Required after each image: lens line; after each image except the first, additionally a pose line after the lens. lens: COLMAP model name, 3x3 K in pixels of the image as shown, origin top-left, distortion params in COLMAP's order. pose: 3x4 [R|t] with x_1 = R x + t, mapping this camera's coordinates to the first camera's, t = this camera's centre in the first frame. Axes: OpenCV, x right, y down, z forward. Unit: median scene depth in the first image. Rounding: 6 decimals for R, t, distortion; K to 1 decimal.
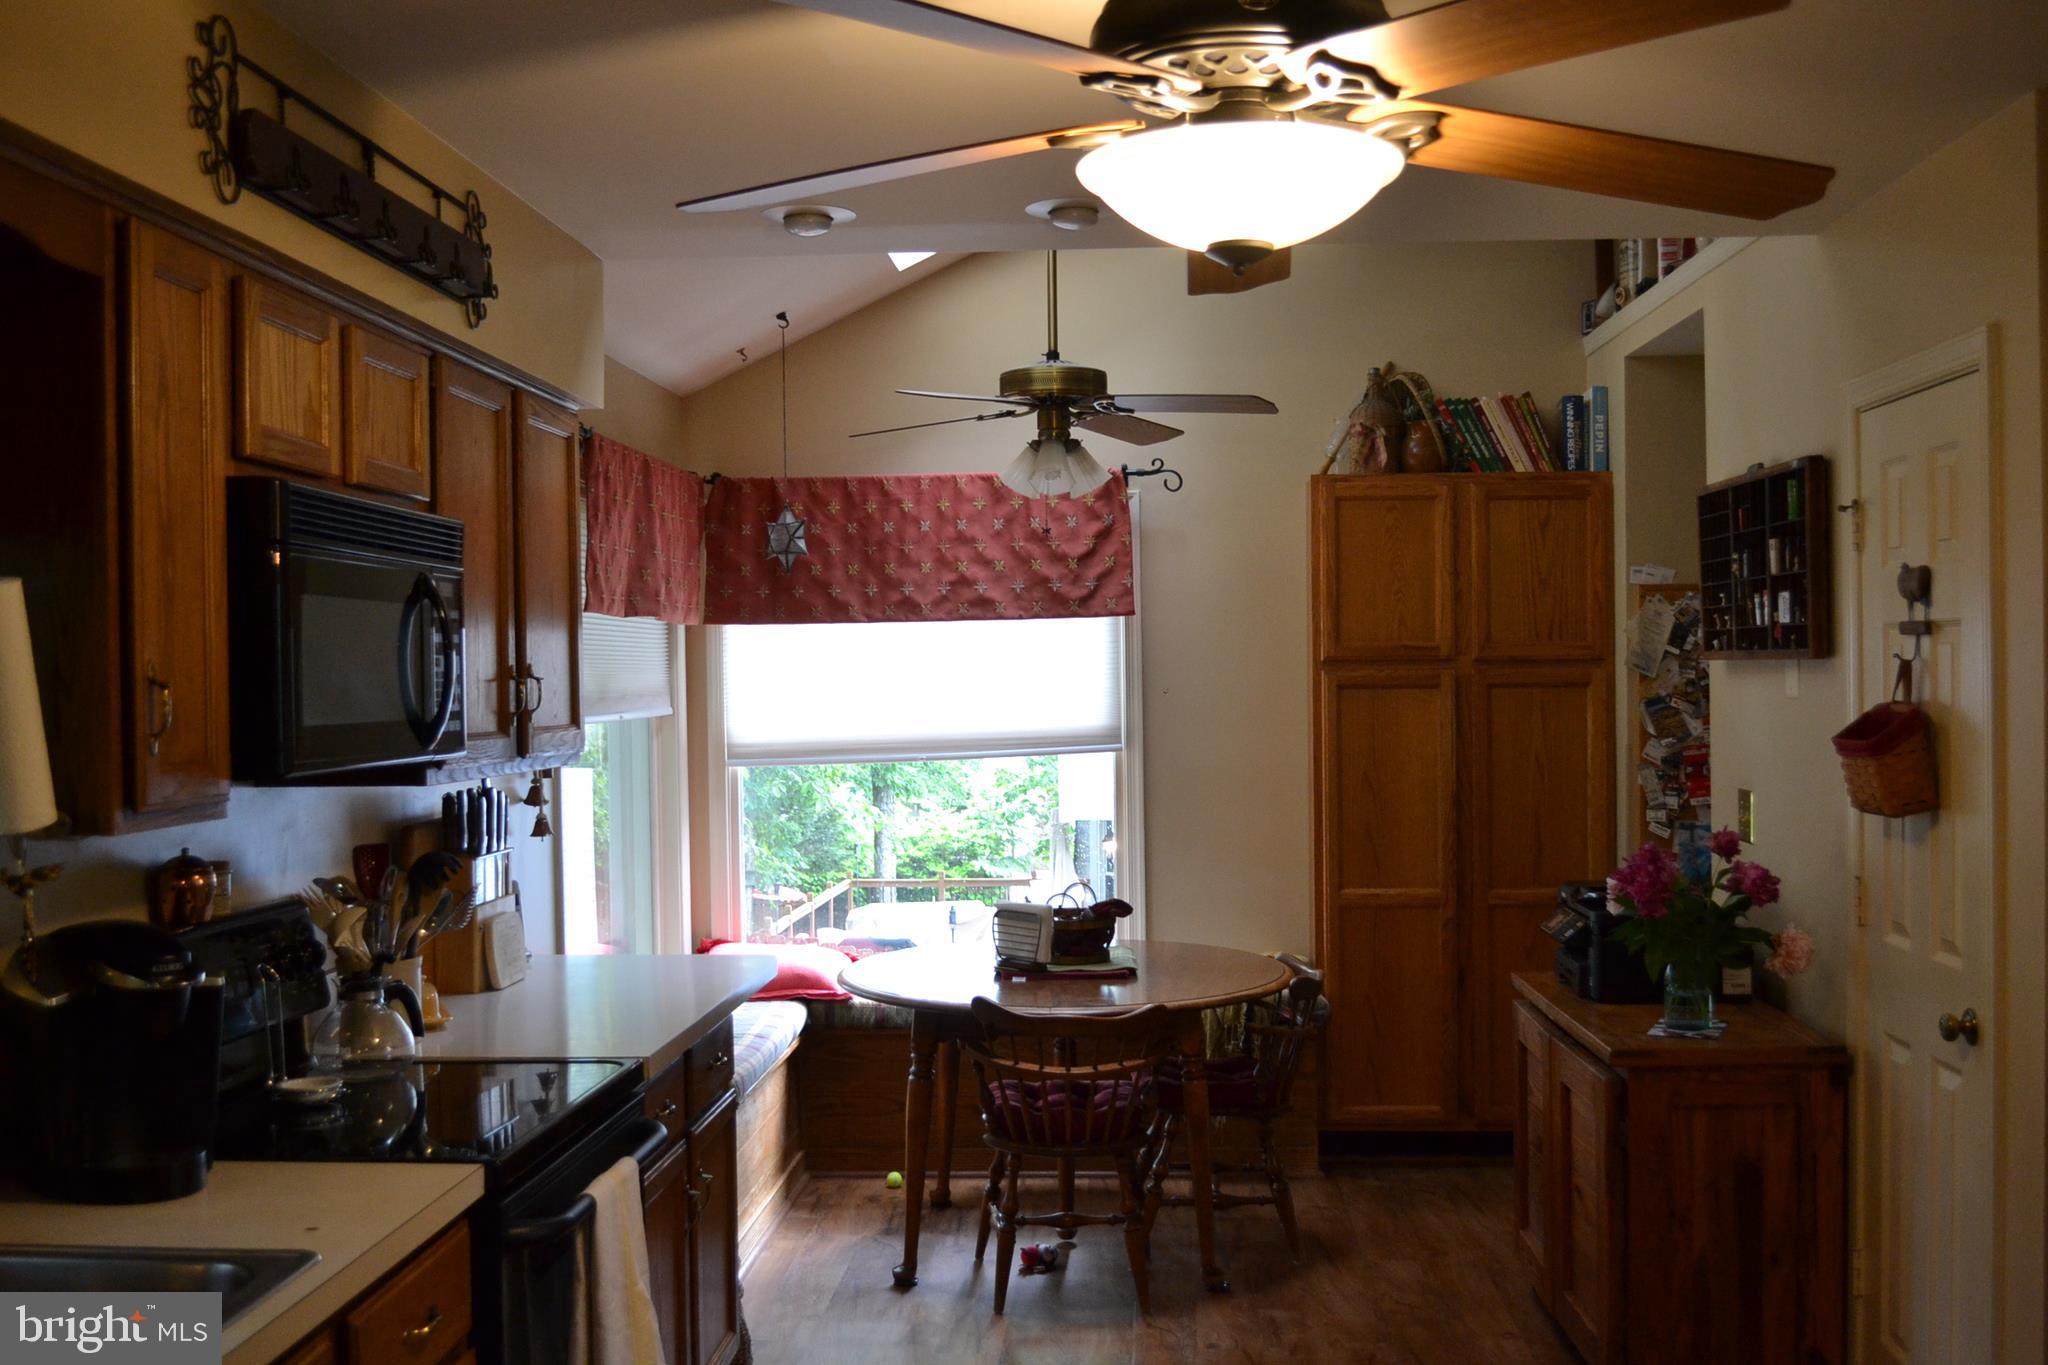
lens RADIAL K [[2067.9, 0, 1024.0], [0, 2067.9, 682.5], [0, 0, 1]] dist [-0.056049, 0.006203]
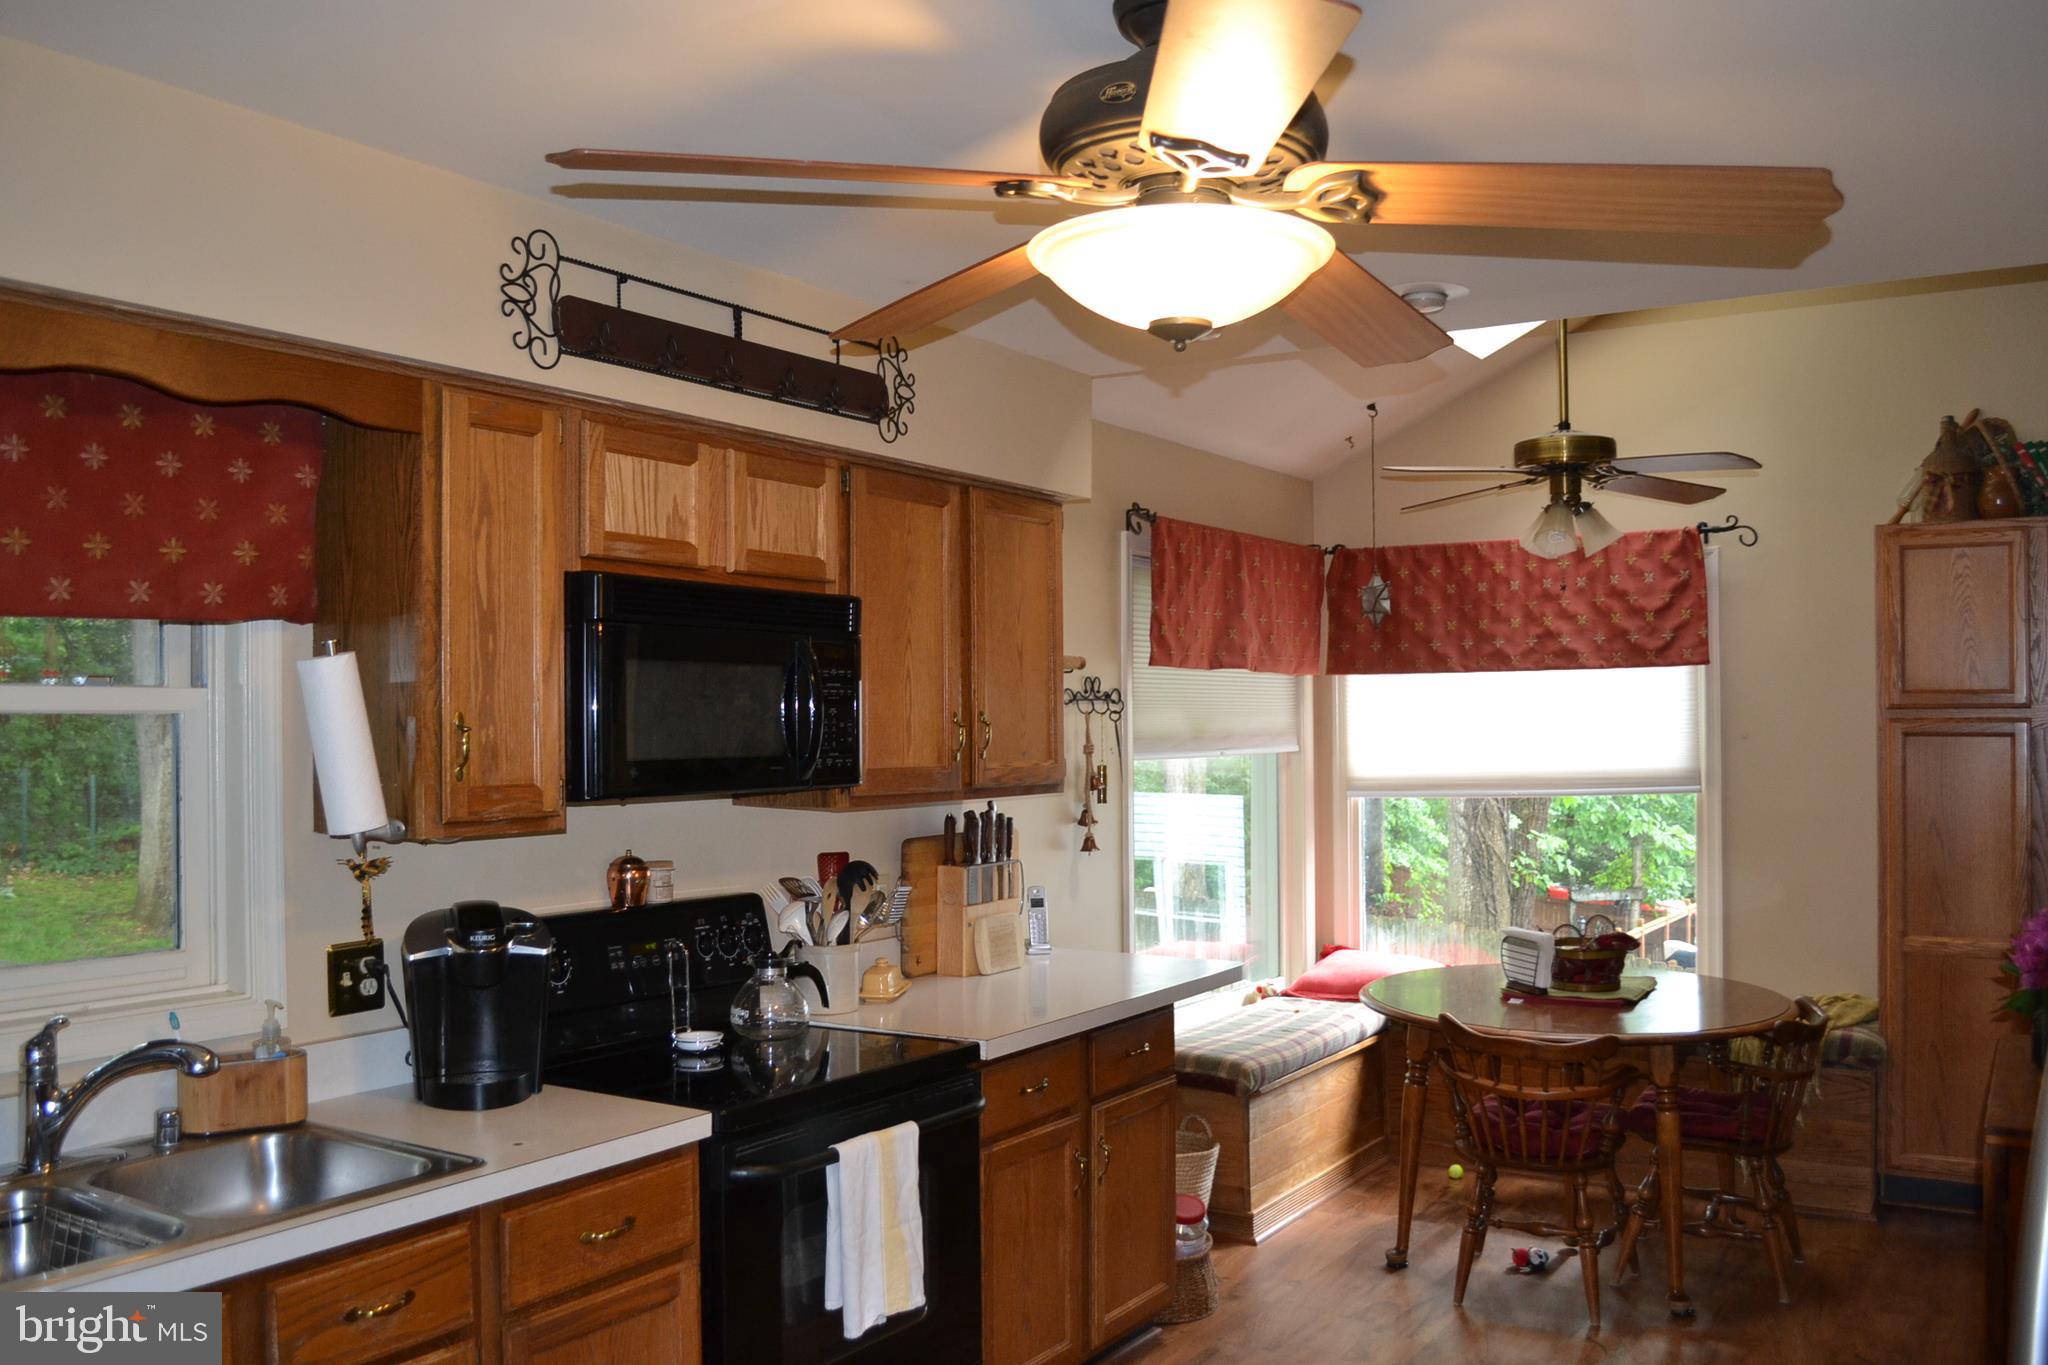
lens RADIAL K [[1719.0, 0, 1025.6], [0, 1719.0, 697.4], [0, 0, 1]] dist [-0.081036, 0.015469]
pose [[0.874159, 0.001846, -0.485636, 0.168849], [-0.007750, 0.999918, -0.010149, -0.004154], [0.485578, 0.012636, 0.874102, 0.072078]]
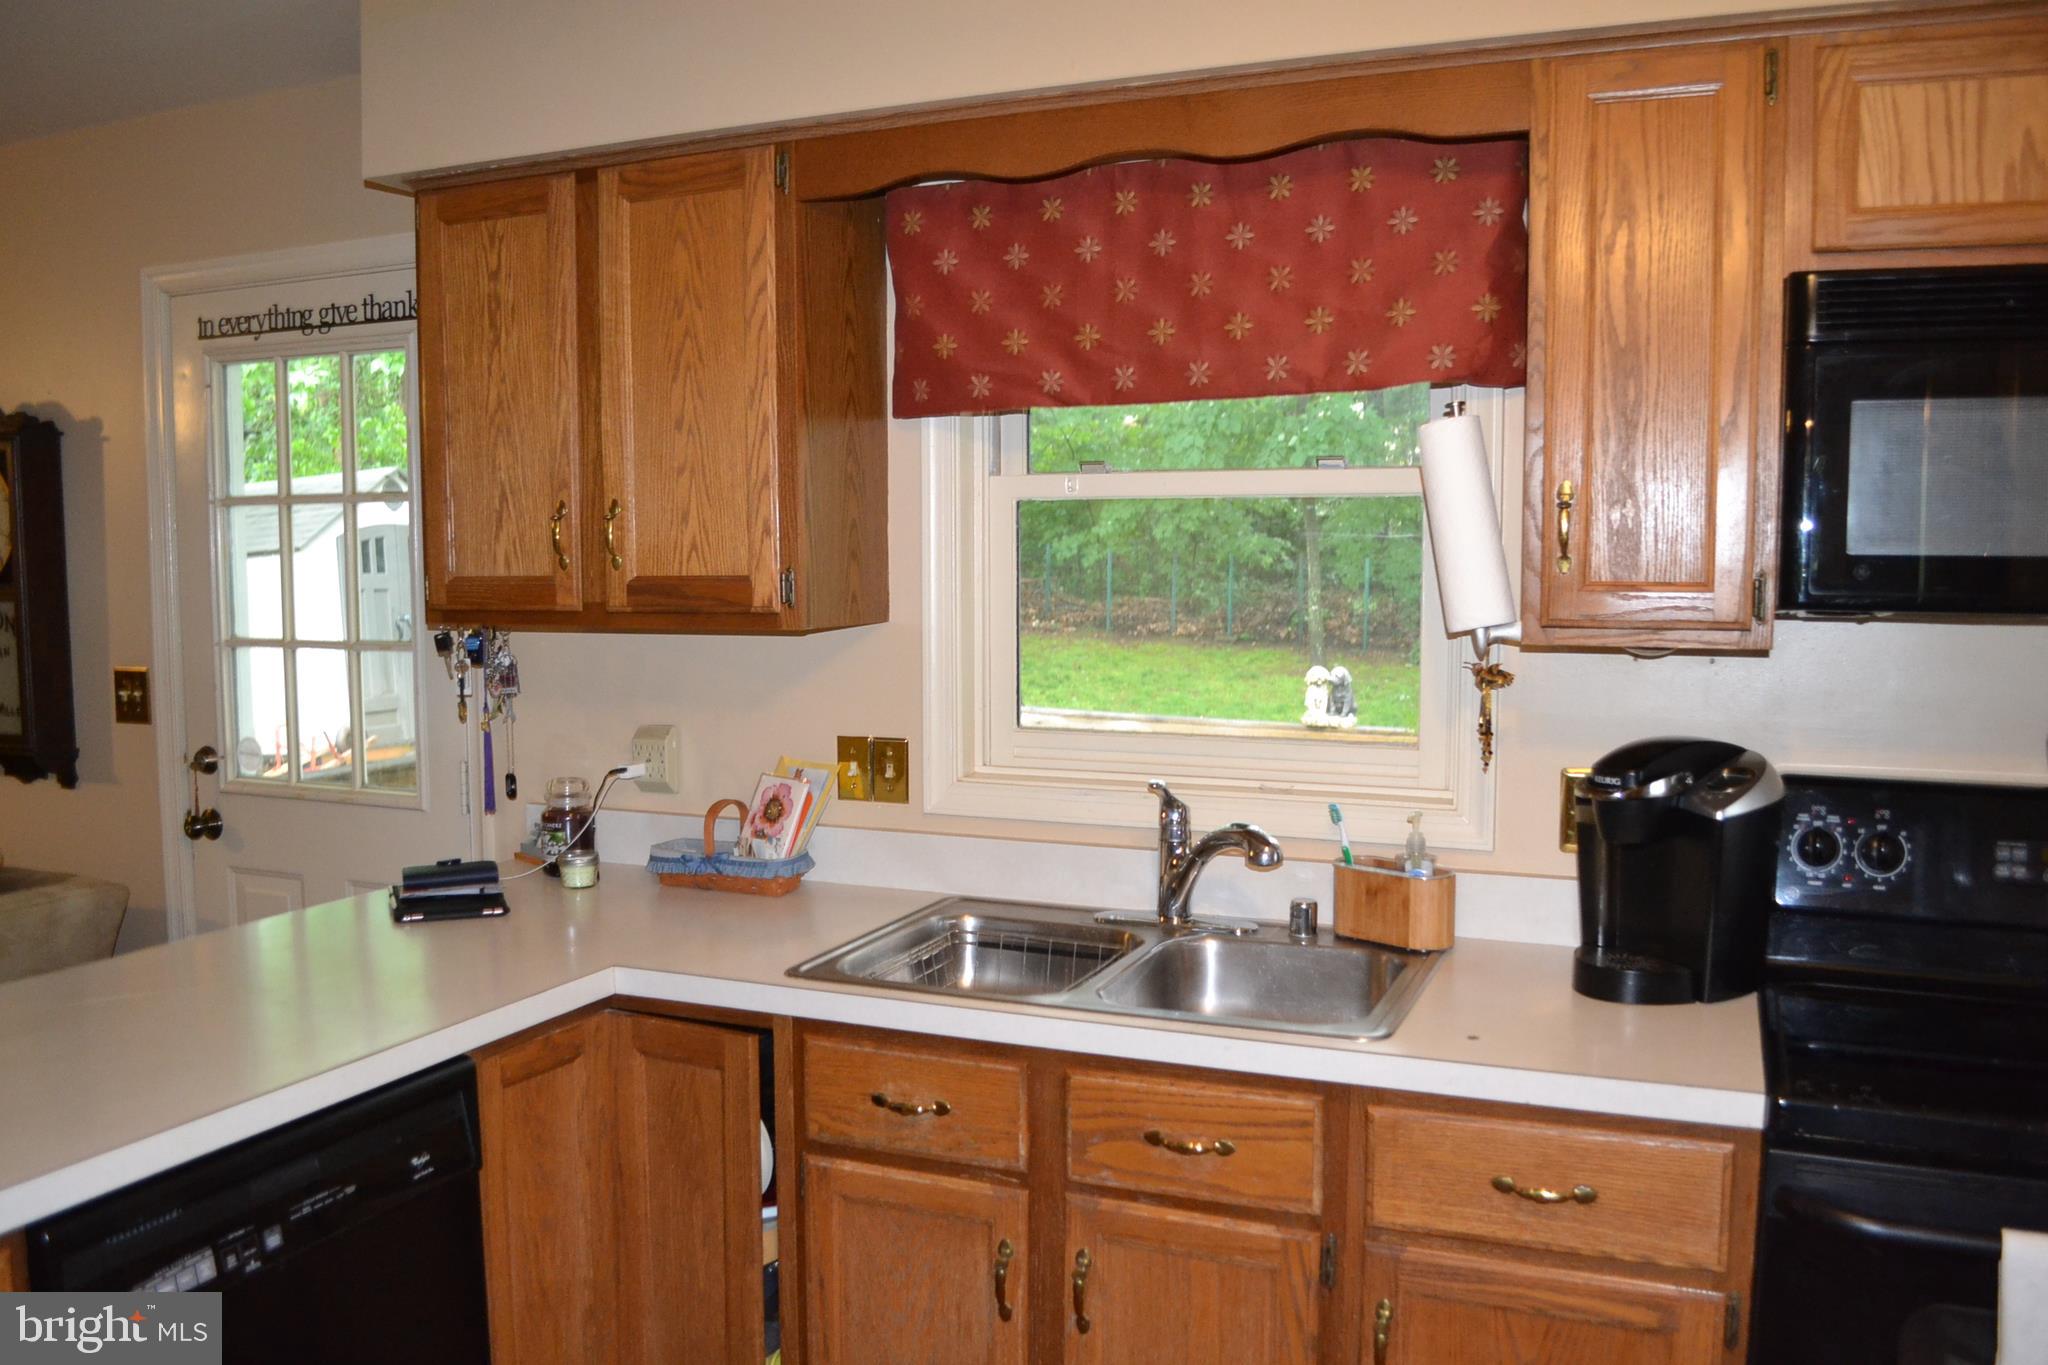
lens RADIAL K [[1643.9, 0, 1023.9], [0, 1643.9, 701.5], [0, 0, 1]] dist [-0.082730, 0.008812]
pose [[-0.334866, 0.100790, -0.936860, 0.172313], [0.002816, 0.994365, 0.105970, 0.004438], [0.942261, 0.032848, -0.333263, 0.383774]]
